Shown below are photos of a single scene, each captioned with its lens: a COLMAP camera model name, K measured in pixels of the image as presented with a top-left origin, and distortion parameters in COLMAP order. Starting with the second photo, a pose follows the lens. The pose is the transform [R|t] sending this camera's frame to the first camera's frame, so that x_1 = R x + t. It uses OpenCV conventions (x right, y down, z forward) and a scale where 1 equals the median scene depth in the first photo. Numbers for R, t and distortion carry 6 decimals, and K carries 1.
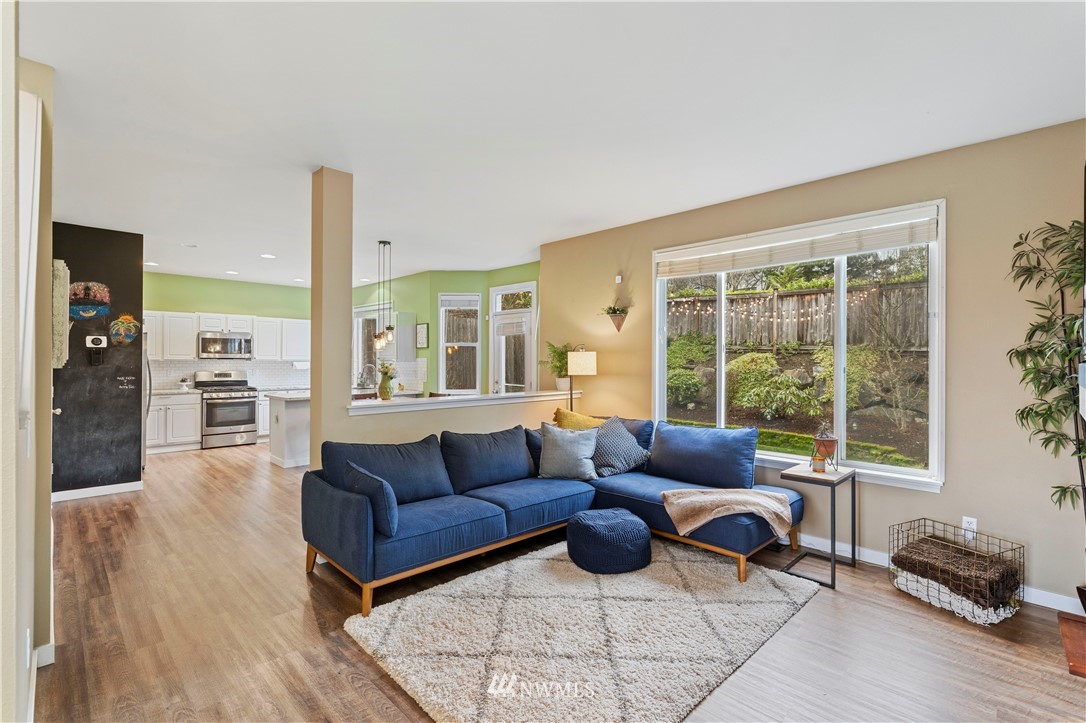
lens RADIAL K [[491.9, 0, 545.9], [0, 491.9, 360.4], [0, 0, 1]] dist [-0.001820, -0.000077]
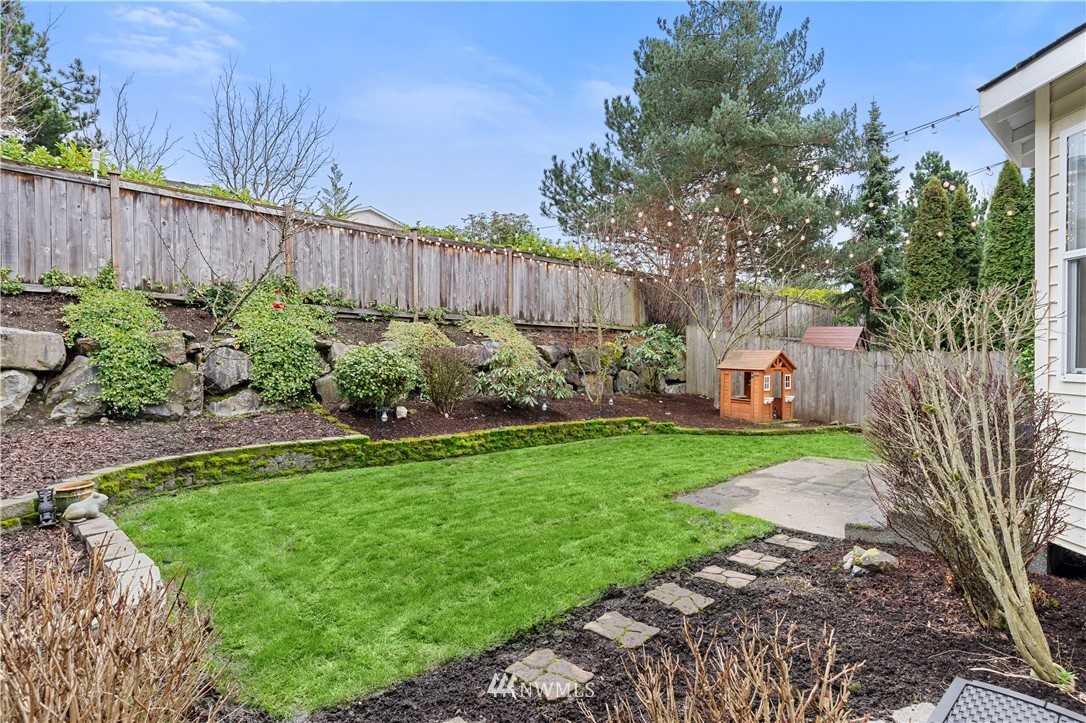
lens RADIAL K [[593.3, 0, 545.1], [0, 593.3, 367.5], [0, 0, 1]] dist [0.000481, 0.001369]
pose [[0.040225, -0.034222, 0.998604, -0.576680], [0.010509, 0.999373, 0.033825, 0.034036], [-0.999135, 0.009134, 0.040560, 1.277446]]
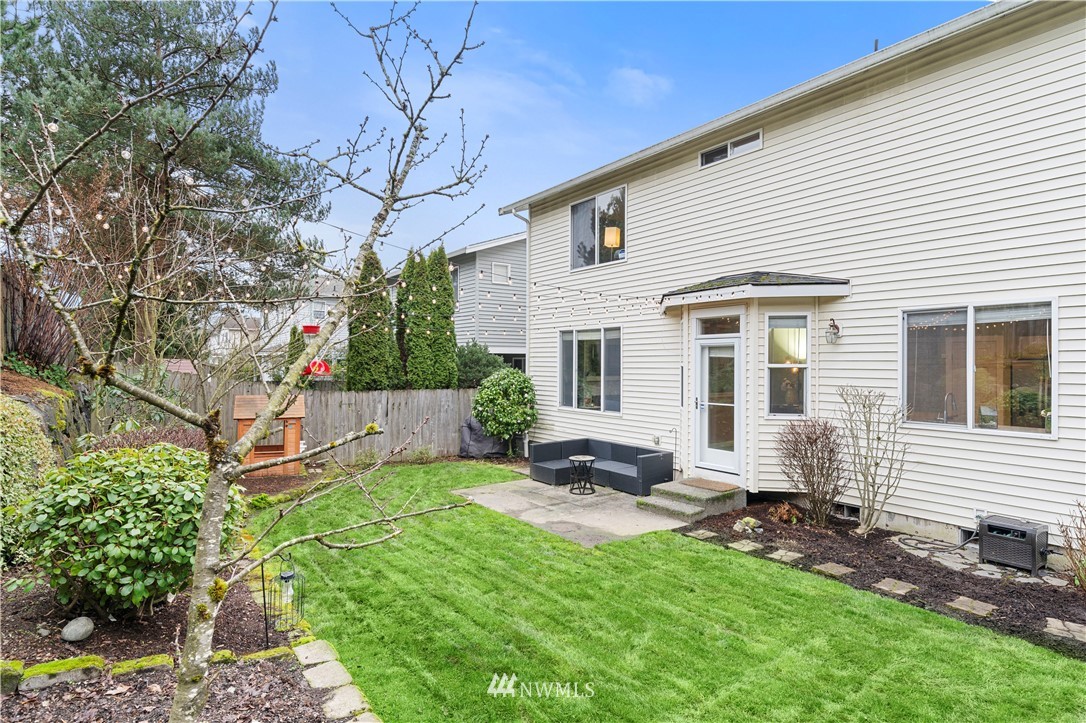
lens RADIAL K [[565.8, 0, 543.6], [0, 565.8, 362.6], [0, 0, 1]] dist [-0.001420, -0.000103]
pose [[-0.985132, -0.008902, 0.171567, 0.102187], [-0.009256, 0.999956, -0.001268, -0.030427], [-0.171548, -0.002837, -0.985172, 1.953754]]
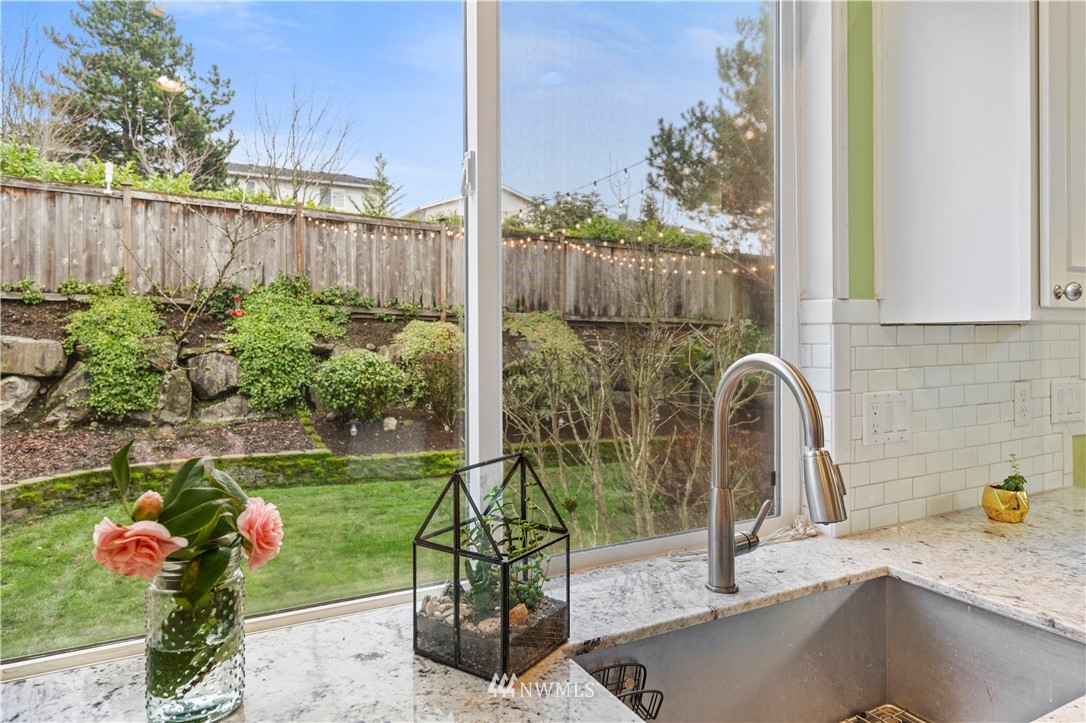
lens RADIAL K [[670.1, 0, 542.4], [0, 670.1, 343.9], [0, 0, 1]] dist [0.002848, -0.000040]
pose [[0.308926, -0.015187, 0.950965, -0.494291], [0.008070, 0.999878, 0.013346, 0.003831], [-0.951052, 0.003552, 0.309011, 1.002643]]
